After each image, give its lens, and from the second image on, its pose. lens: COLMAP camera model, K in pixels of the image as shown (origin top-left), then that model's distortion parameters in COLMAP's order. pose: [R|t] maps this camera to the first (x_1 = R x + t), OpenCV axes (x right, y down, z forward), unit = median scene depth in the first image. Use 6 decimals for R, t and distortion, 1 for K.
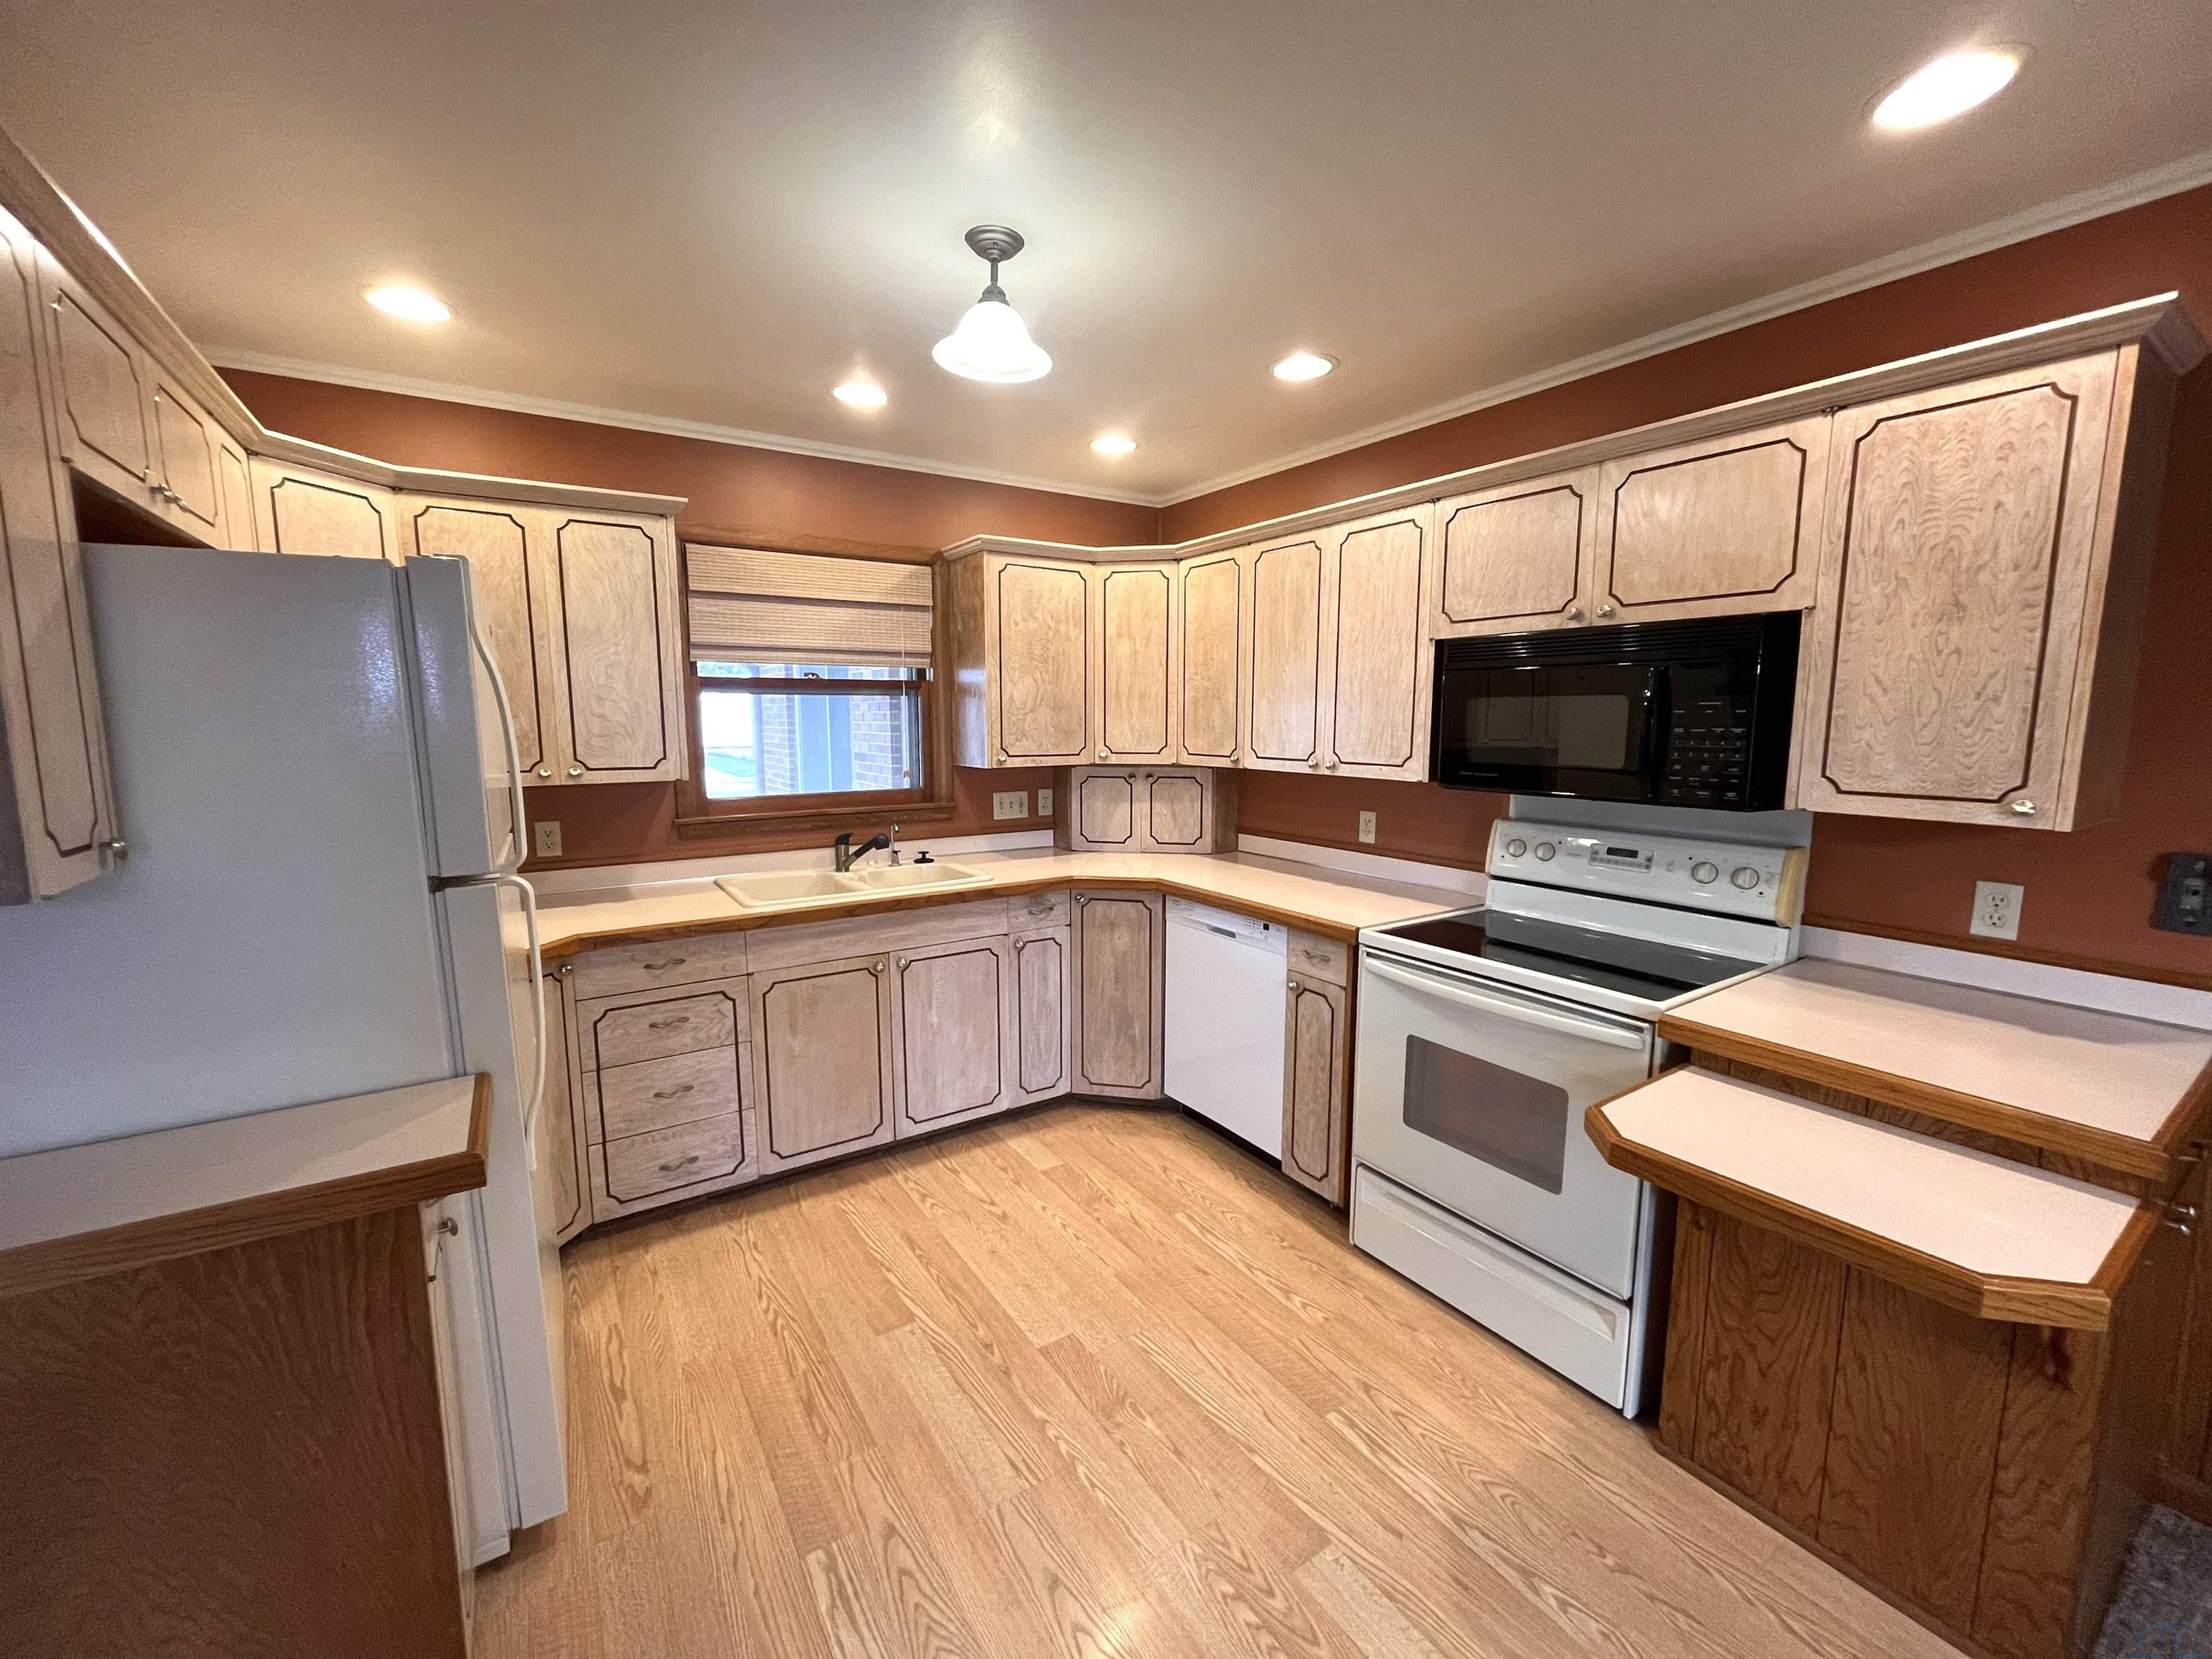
lens RADIAL K [[882.7, 0, 1098.4], [0, 882.7, 831.9], [0, 0, 1]] dist [-0.006742, 0.000724]
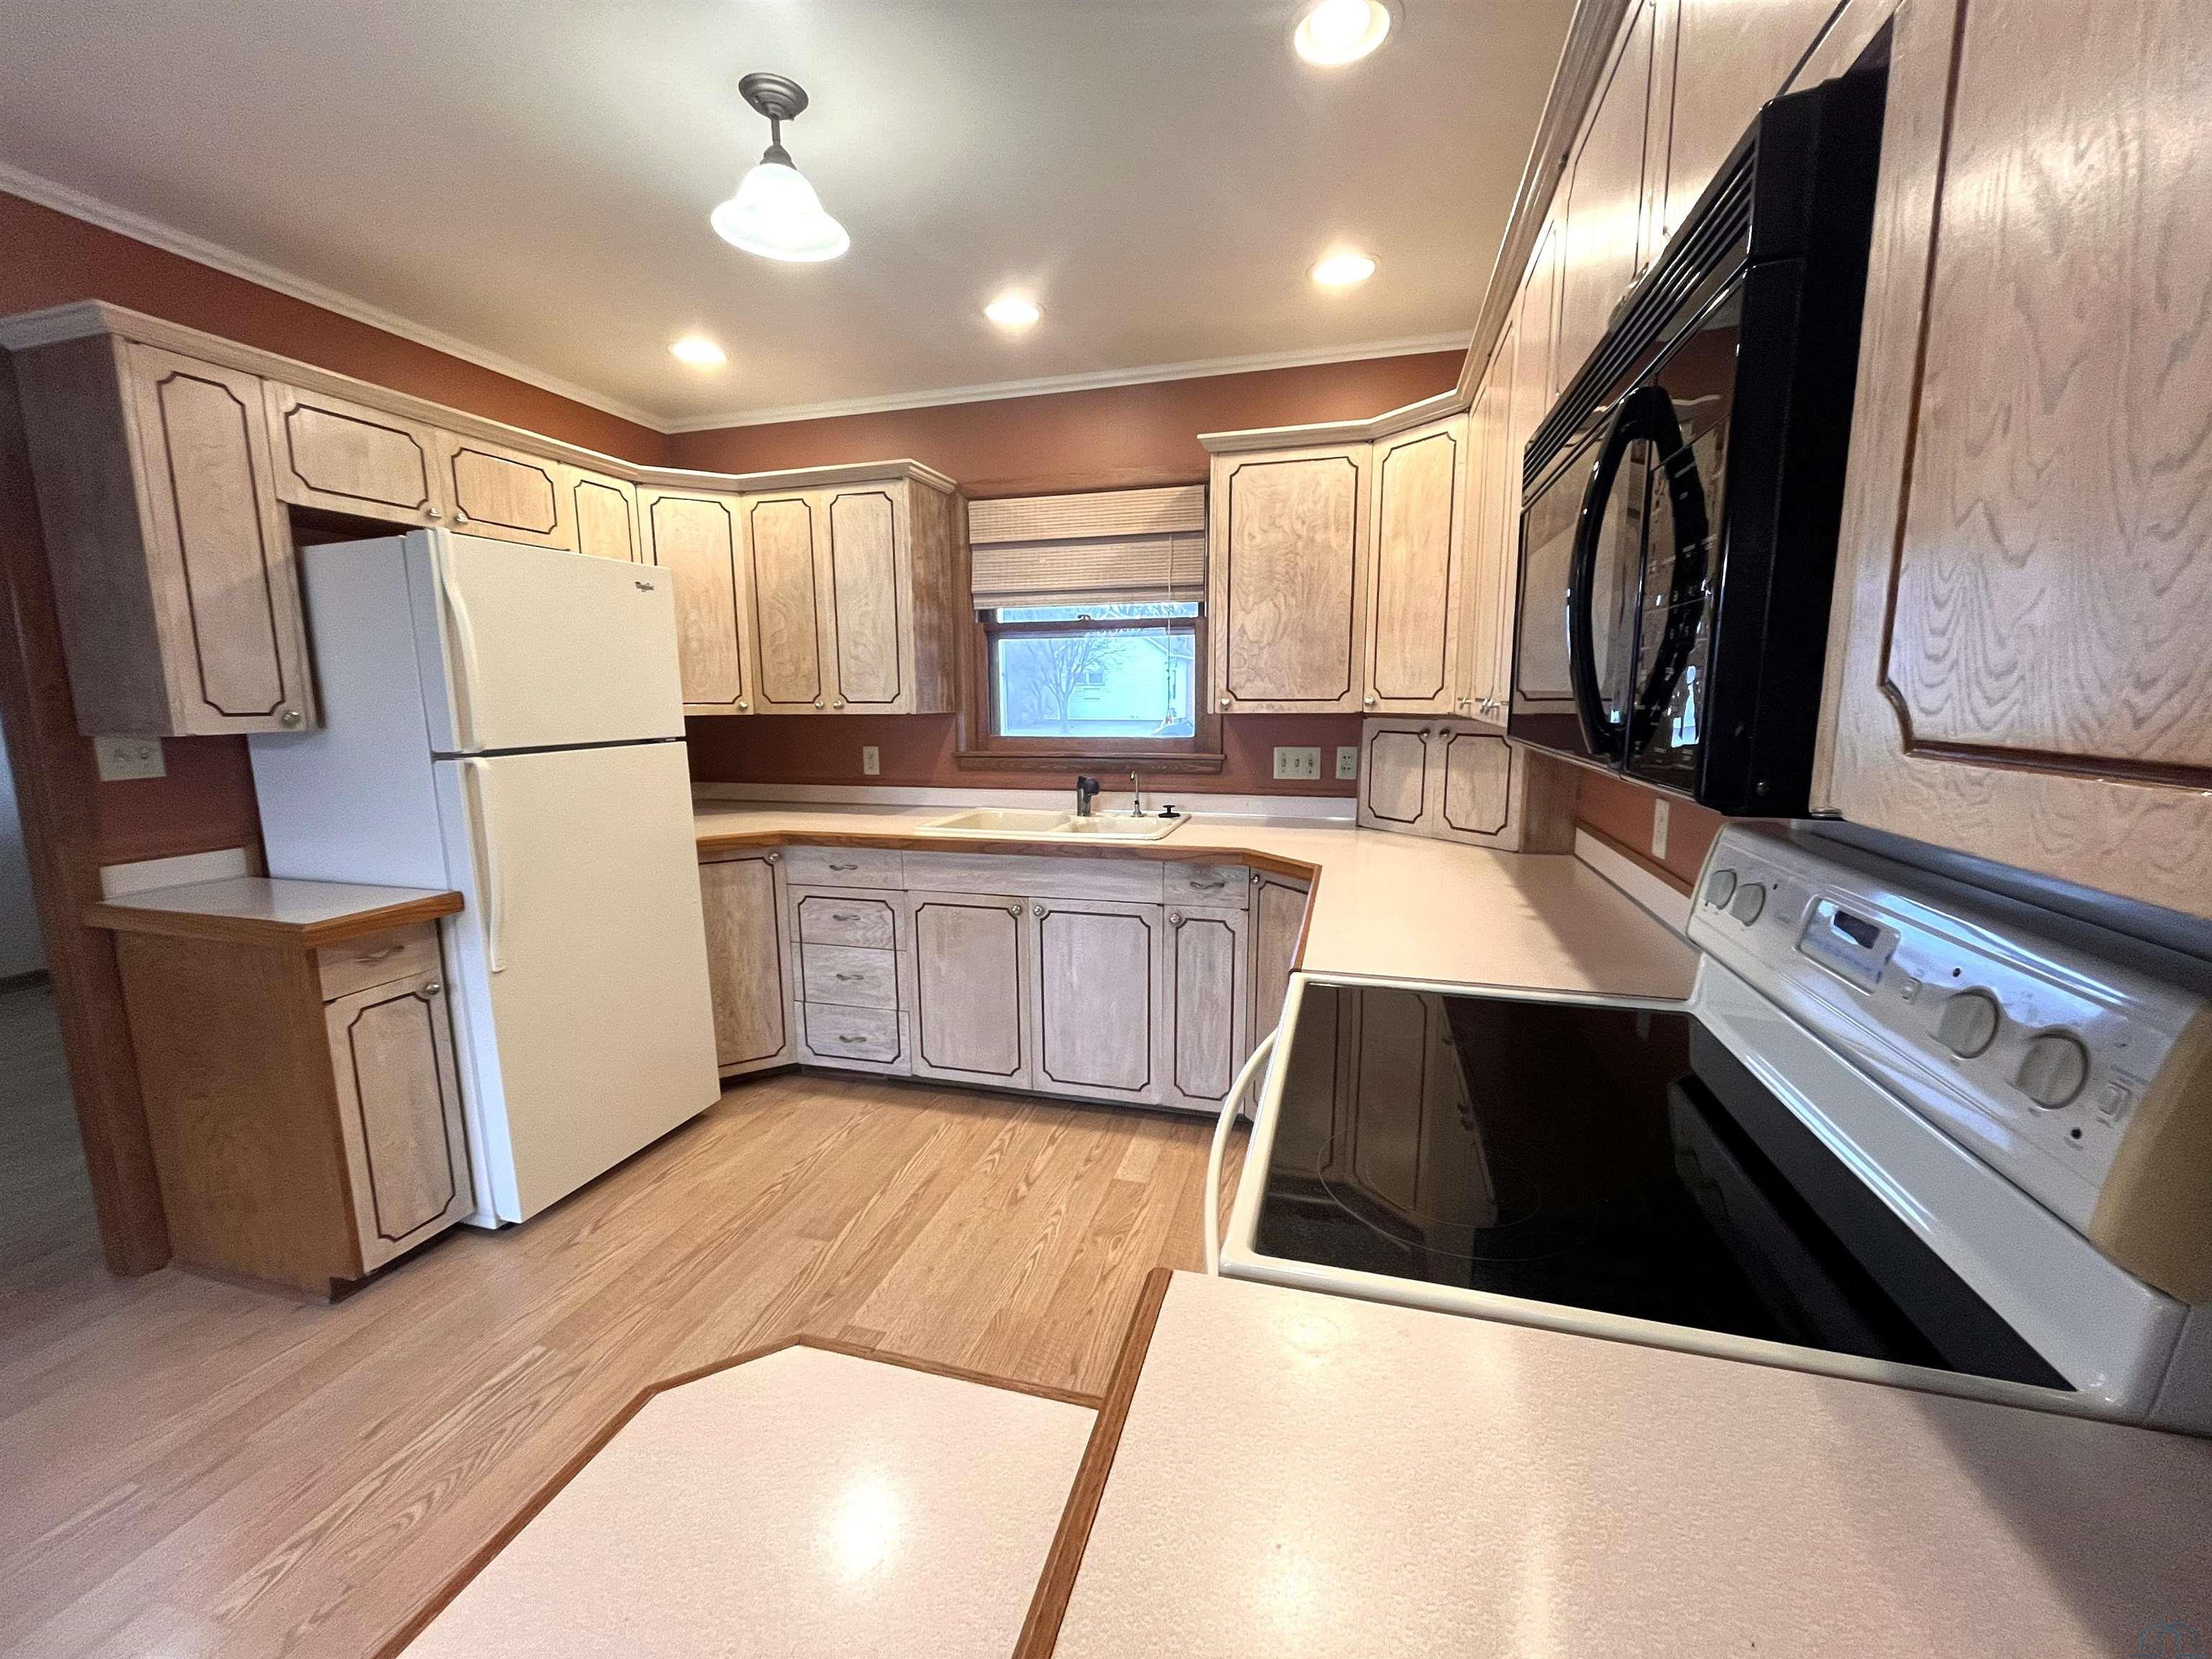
lens RADIAL K [[882.7, 0, 1107.0], [0, 882.7, 832.7], [0, 0, 1]] dist [-0.006742, 0.000724]
pose [[0.659767, 0.114917, -0.742632, 0.506209], [-0.092363, 0.993146, 0.071624, -0.010445], [0.745772, 0.021337, 0.665859, 0.397711]]
